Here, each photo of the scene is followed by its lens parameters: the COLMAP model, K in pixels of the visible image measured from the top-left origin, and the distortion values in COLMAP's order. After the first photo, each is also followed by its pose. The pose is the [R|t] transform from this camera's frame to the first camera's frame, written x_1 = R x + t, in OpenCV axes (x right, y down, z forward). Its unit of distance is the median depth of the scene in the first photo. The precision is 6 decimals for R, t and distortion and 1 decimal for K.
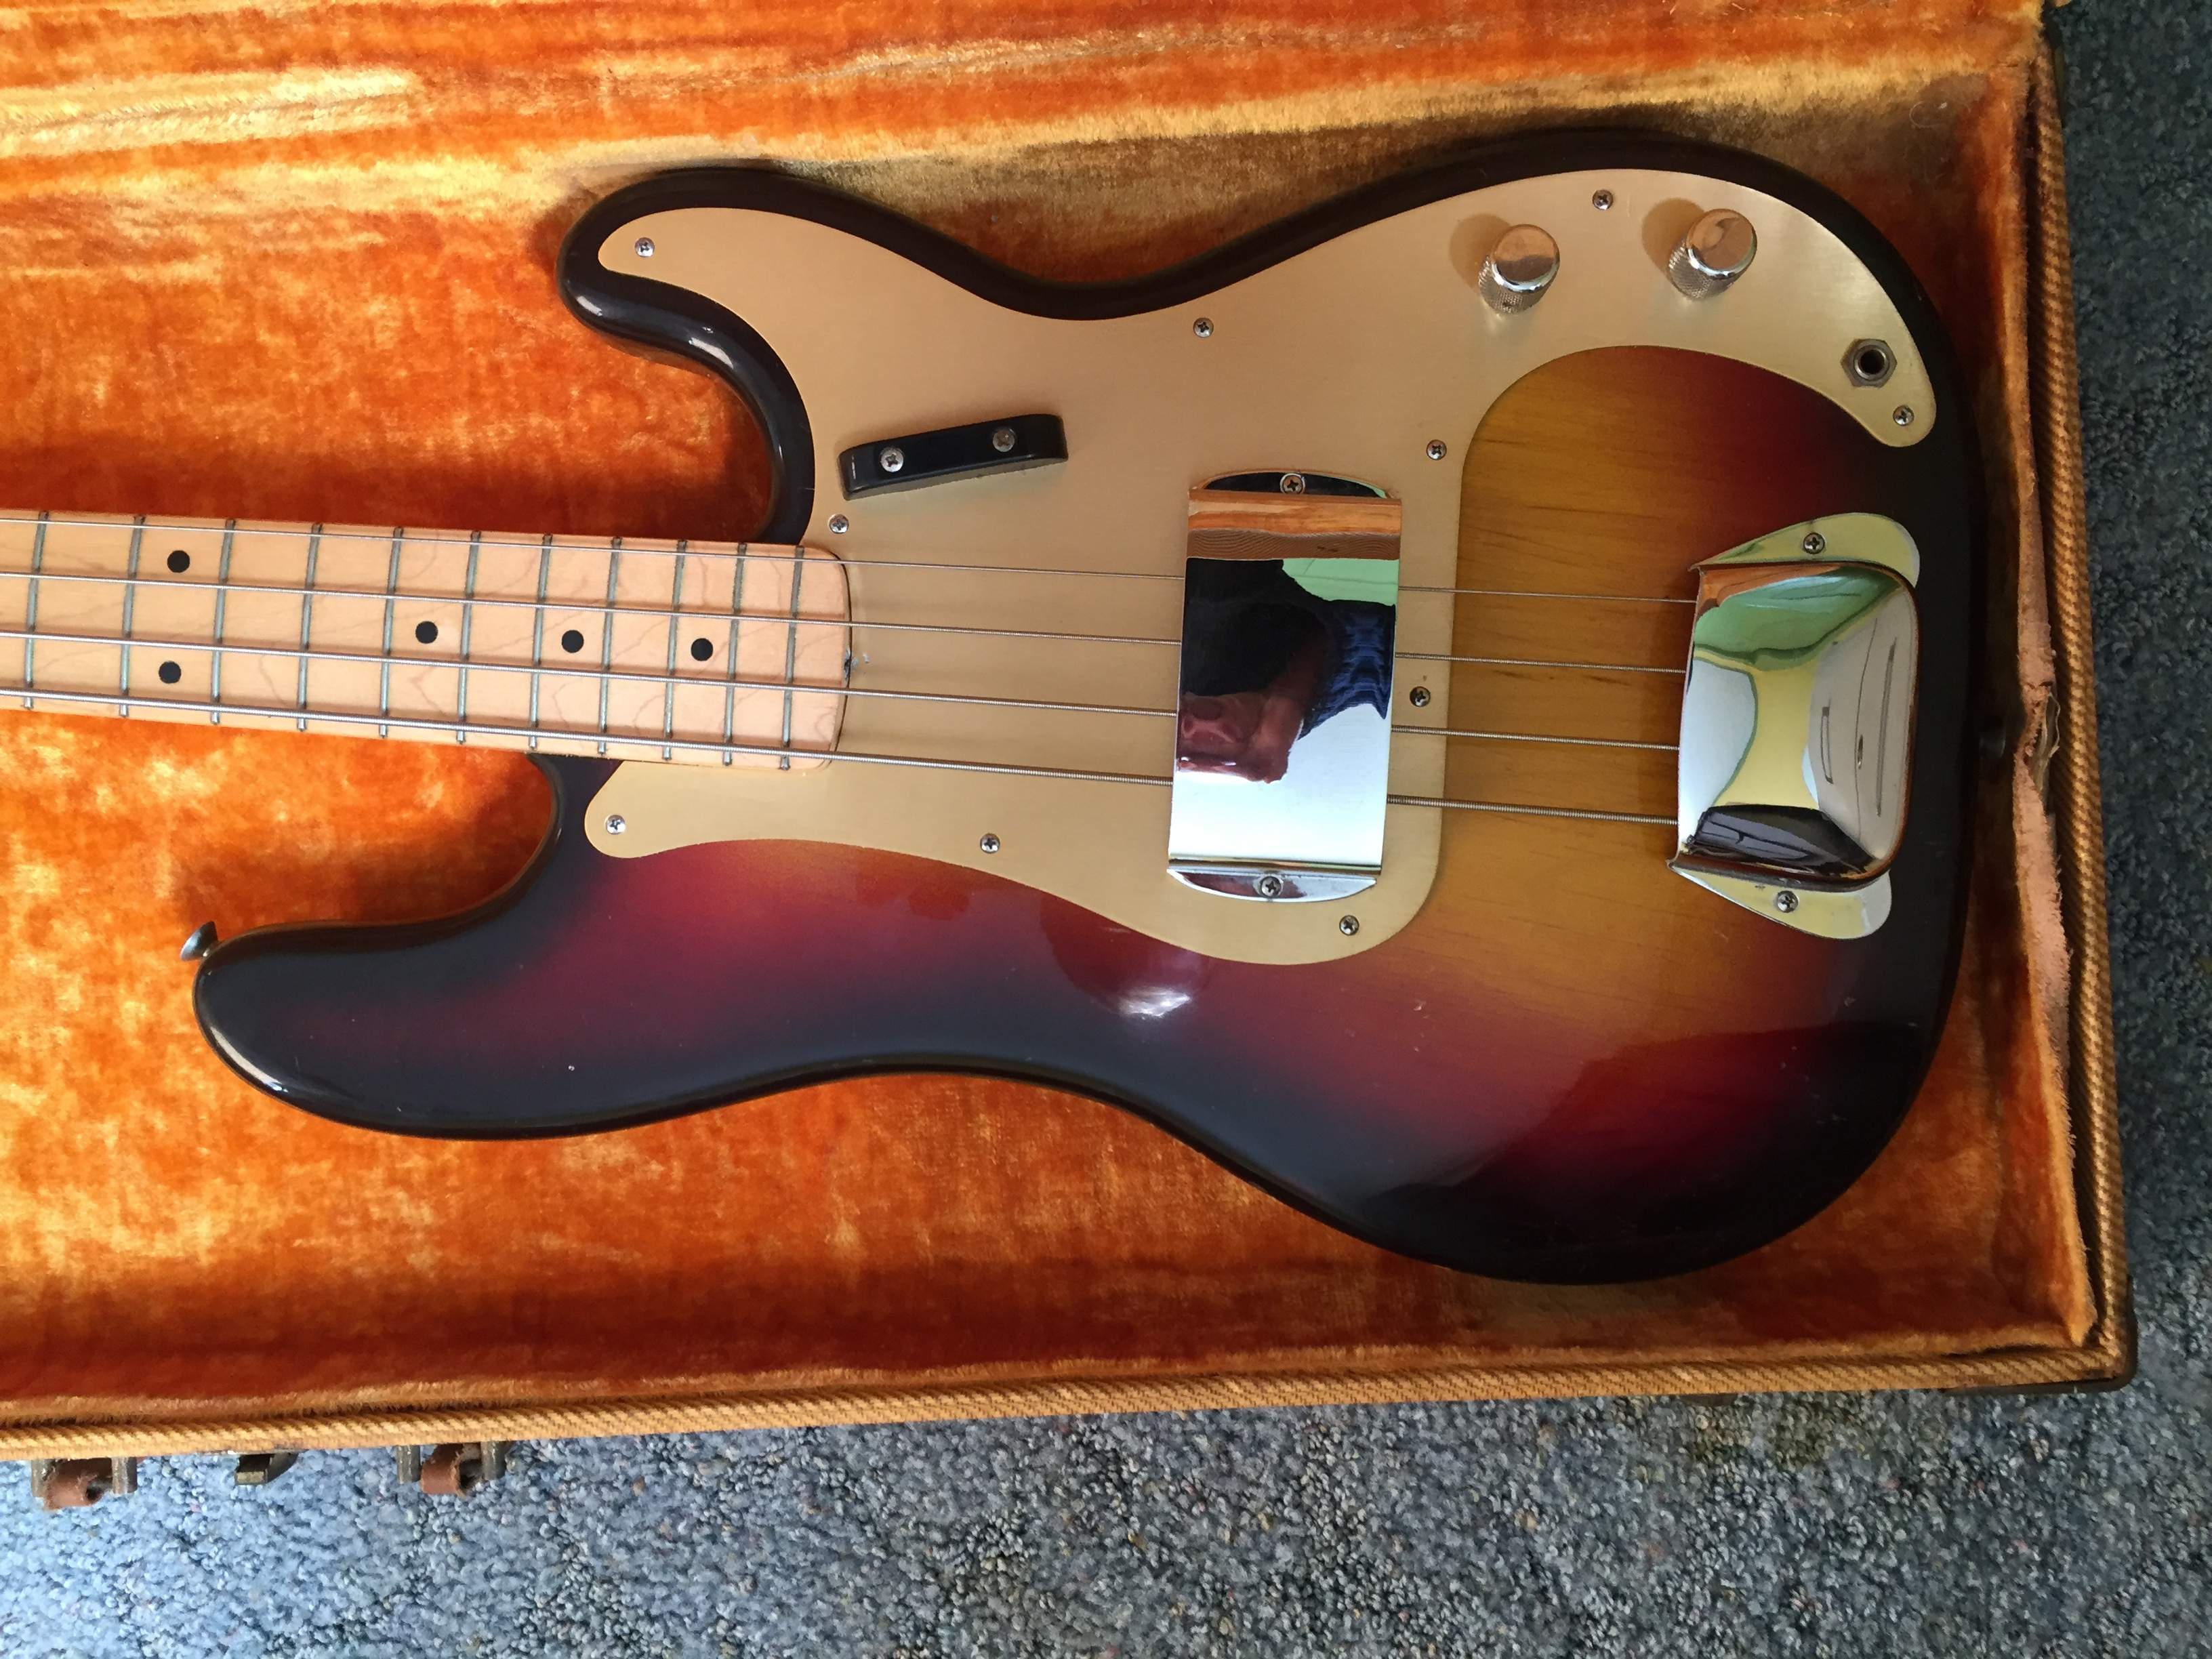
lens RADIAL K [[1900.1, 0, 1113.7], [0, 1900.1, 829.4], [0, 0, 1]] dist [0.053519, -0.065849]
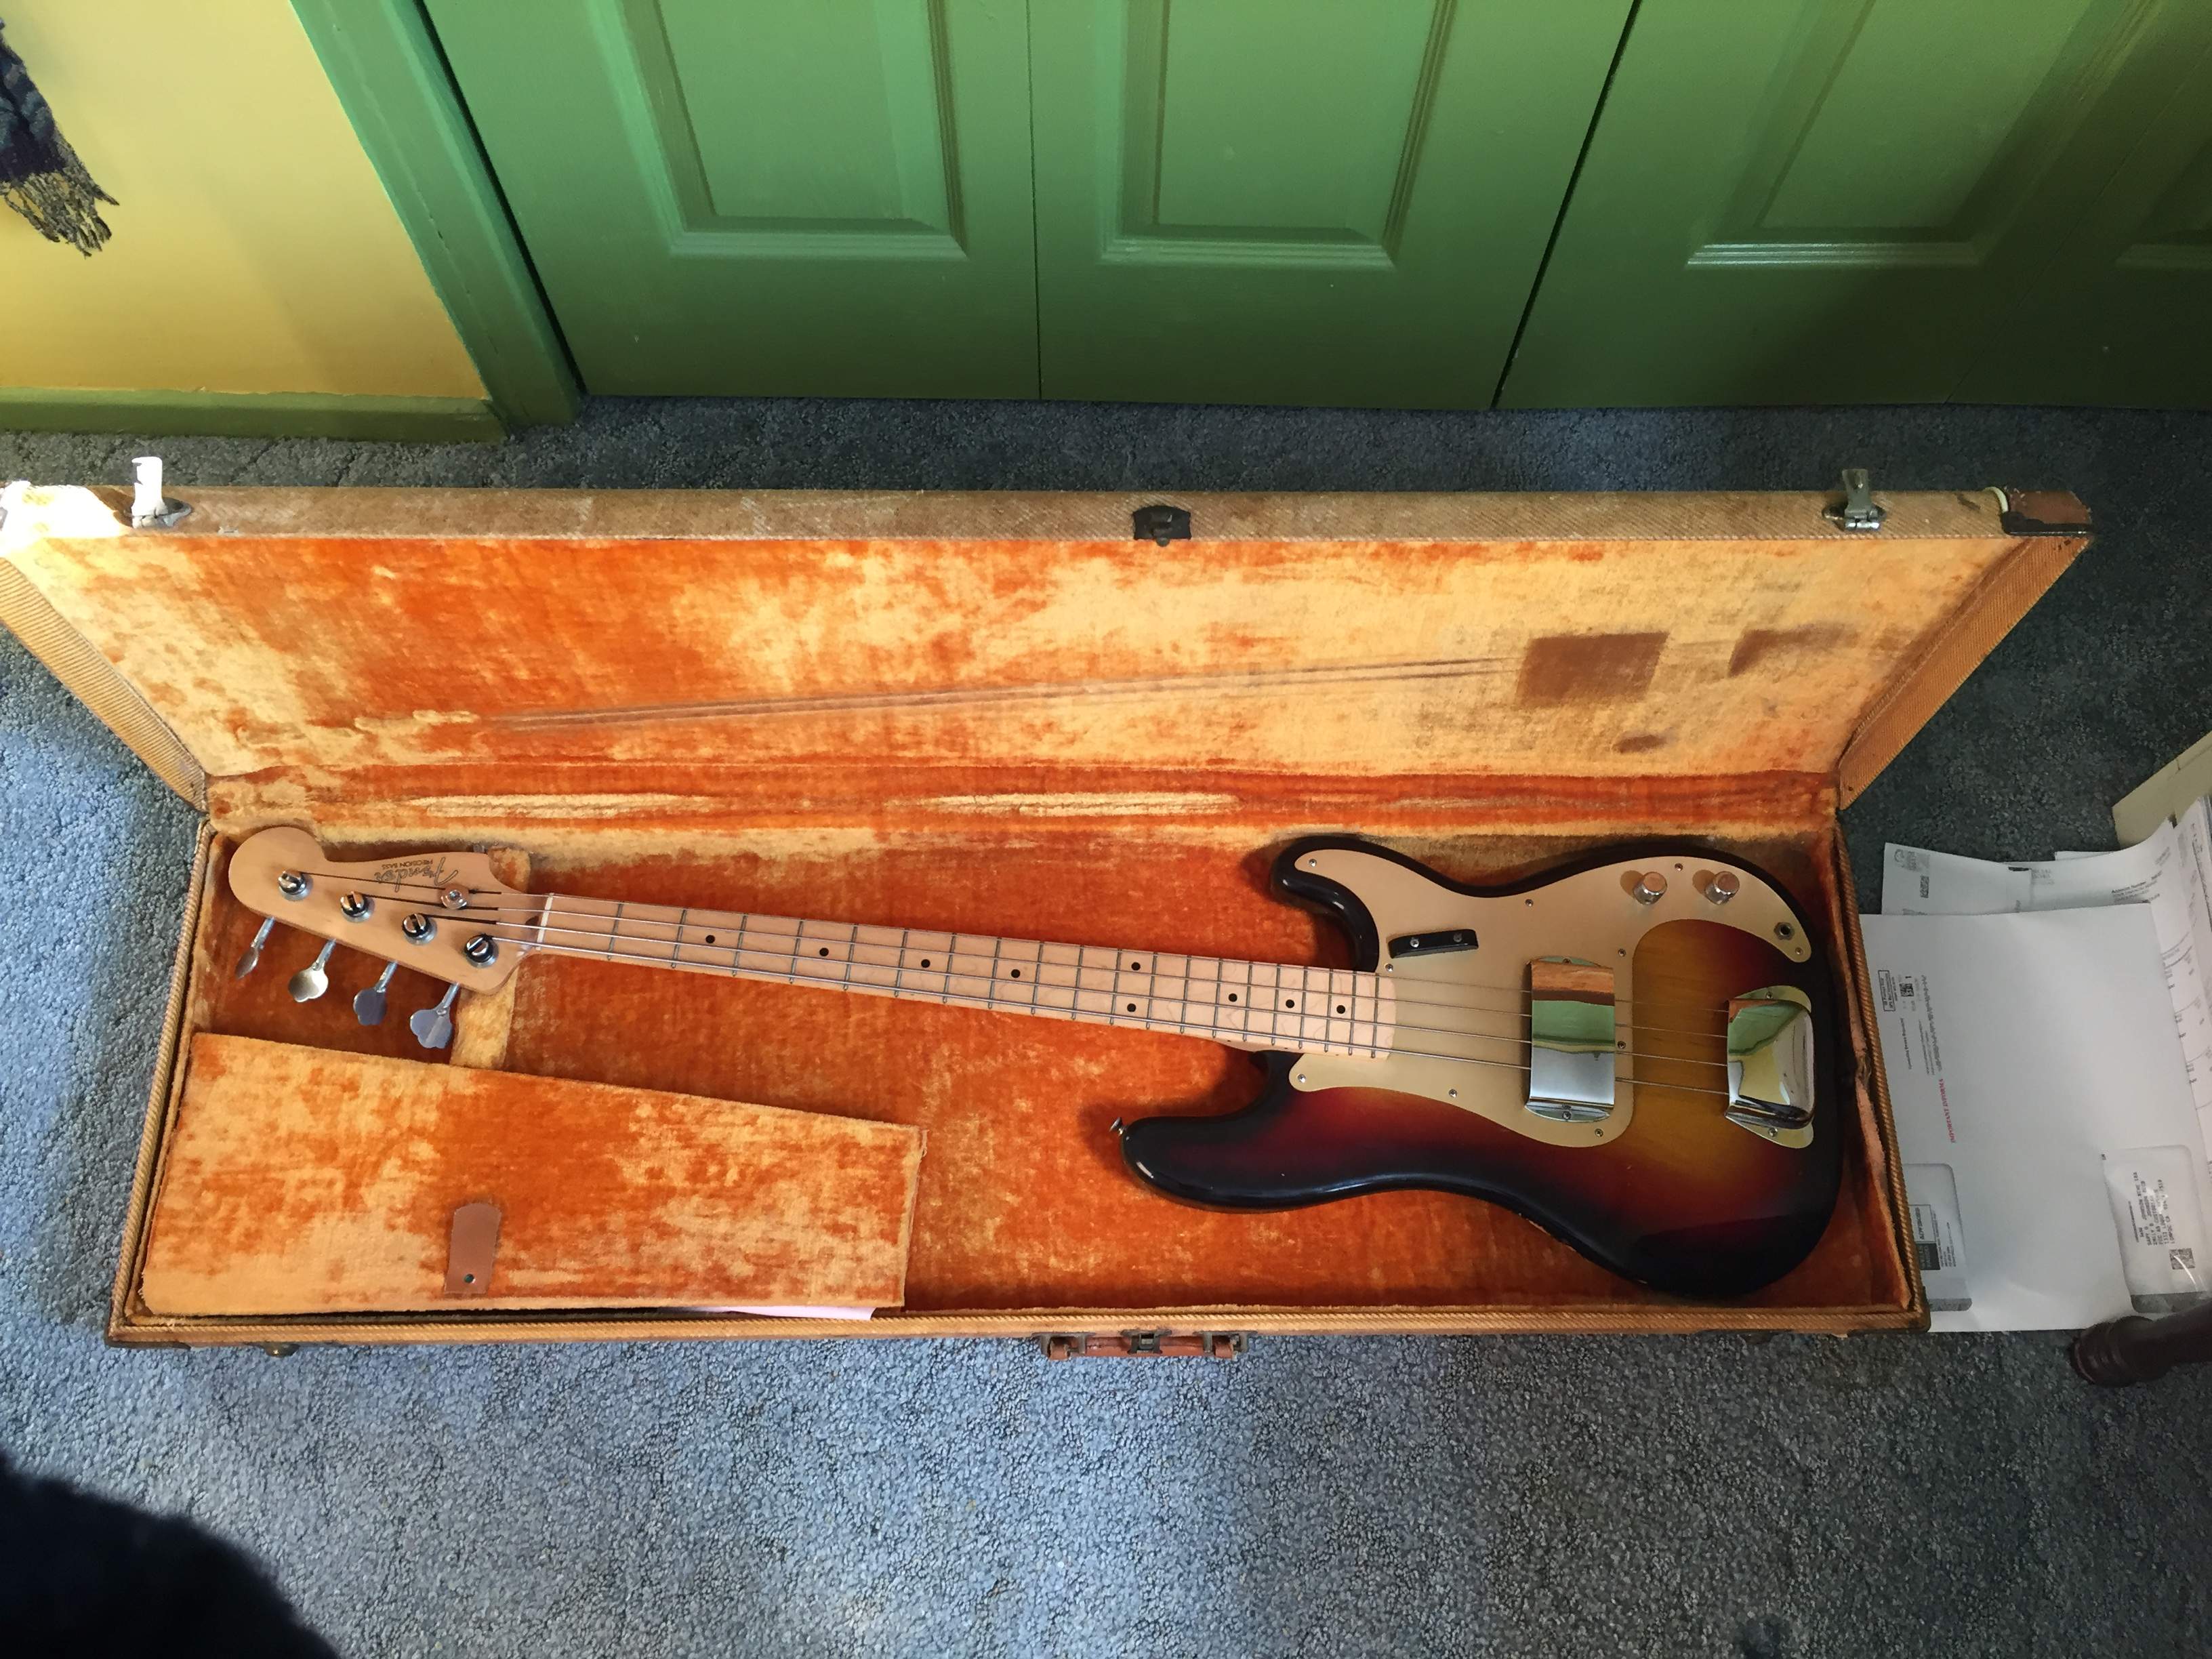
lens RADIAL K [[1900.1, 0, 1096.2], [0, 1900.1, 821.6], [0, 0, 1]] dist [0.053519, -0.065849]
pose [[0.997750, 0.059868, 0.030173, -0.629793], [-0.044263, 0.926284, -0.374217, 0.634659], [-0.050352, 0.372040, 0.926850, -1.423981]]
